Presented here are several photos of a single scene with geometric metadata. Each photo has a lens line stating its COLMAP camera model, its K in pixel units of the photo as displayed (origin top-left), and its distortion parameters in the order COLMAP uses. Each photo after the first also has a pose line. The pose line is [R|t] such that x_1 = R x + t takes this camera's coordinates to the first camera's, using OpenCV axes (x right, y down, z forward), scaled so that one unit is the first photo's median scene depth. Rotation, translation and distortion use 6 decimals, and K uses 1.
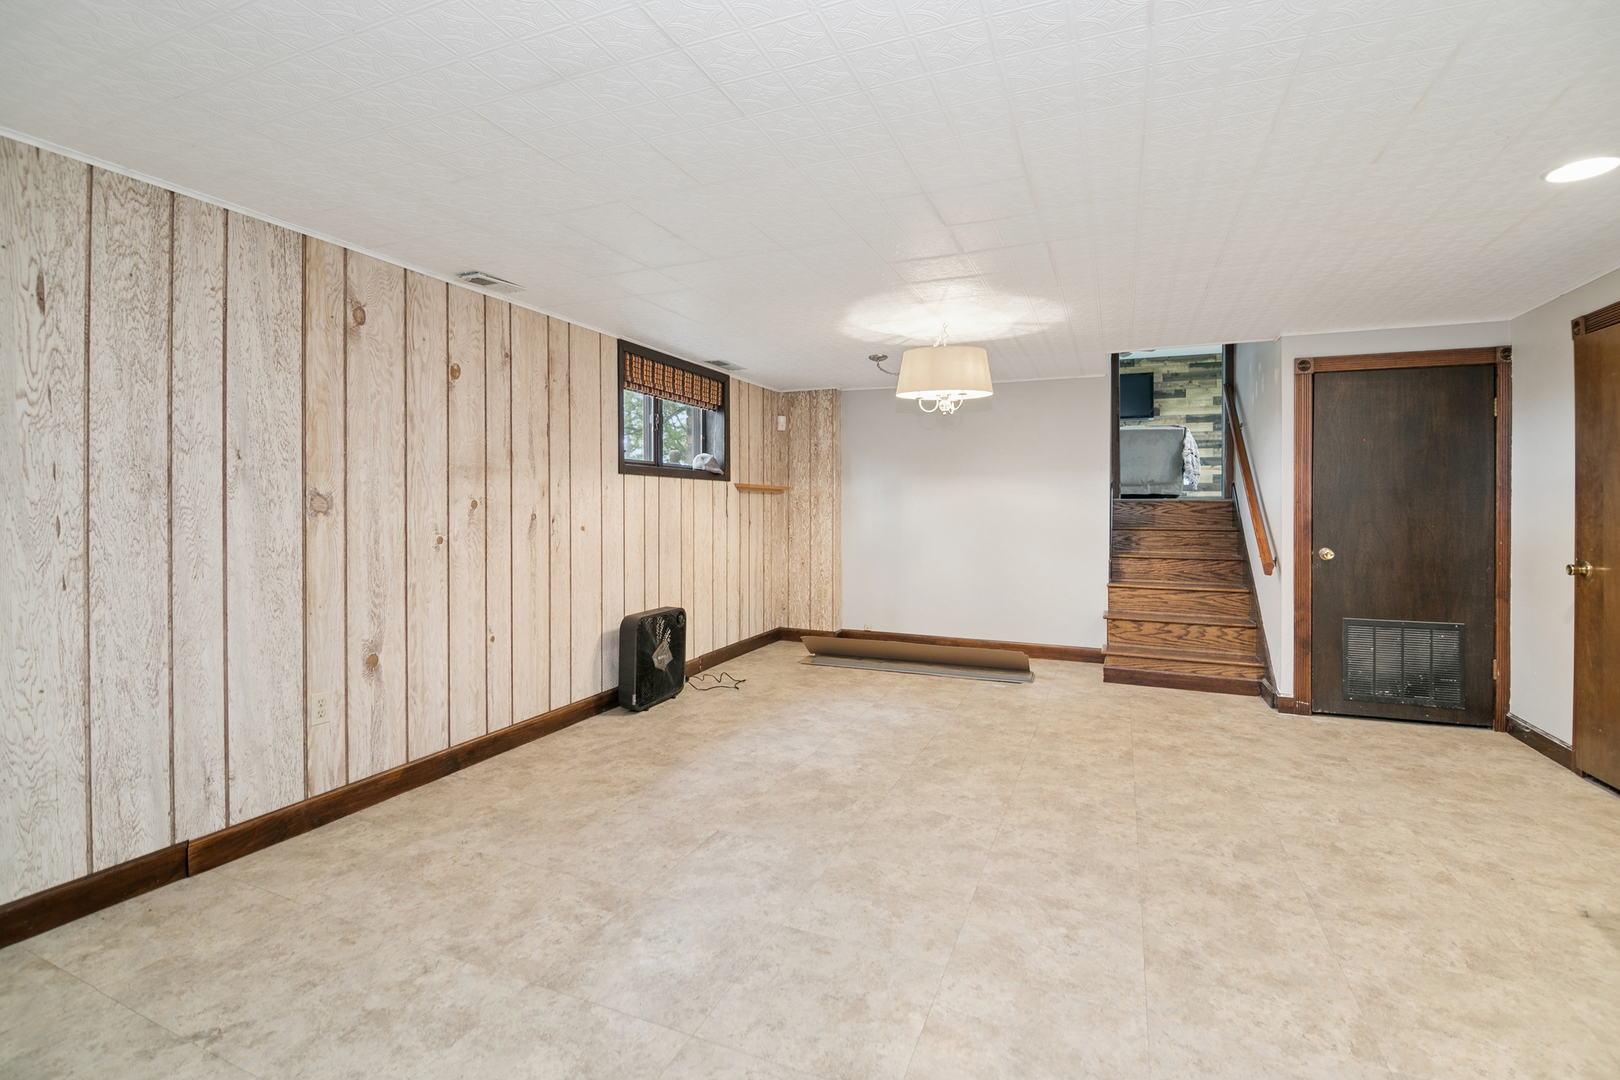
lens RADIAL K [[760.0, 0, 814.9], [0, 760.0, 497.4], [0, 0, 1]] dist [-0.015205, -0.000697]
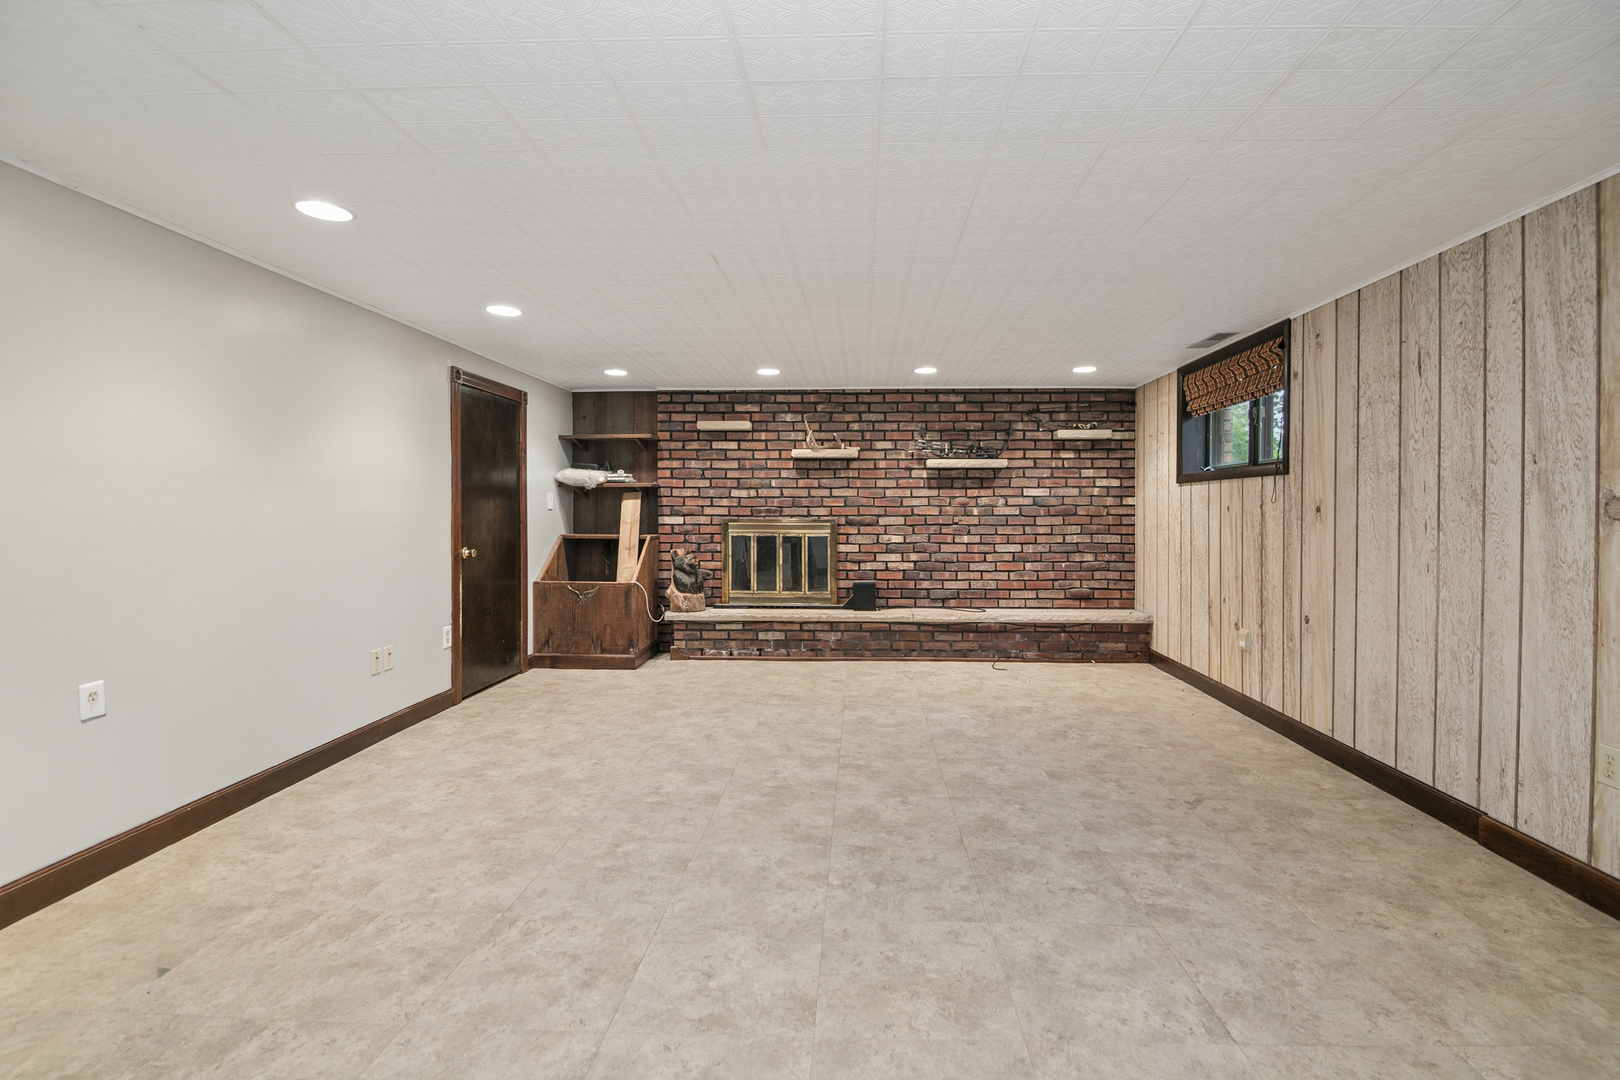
lens RADIAL K [[733.6, 0, 810.0], [0, 733.6, 540.0], [0, 0, 1]] dist [-0.000102, -0.000086]
pose [[-0.950521, 0.009342, -0.310518, 0.433646], [0.000162, 0.999563, 0.029575, 0.020062], [0.310659, 0.028061, -0.950107, 1.653466]]
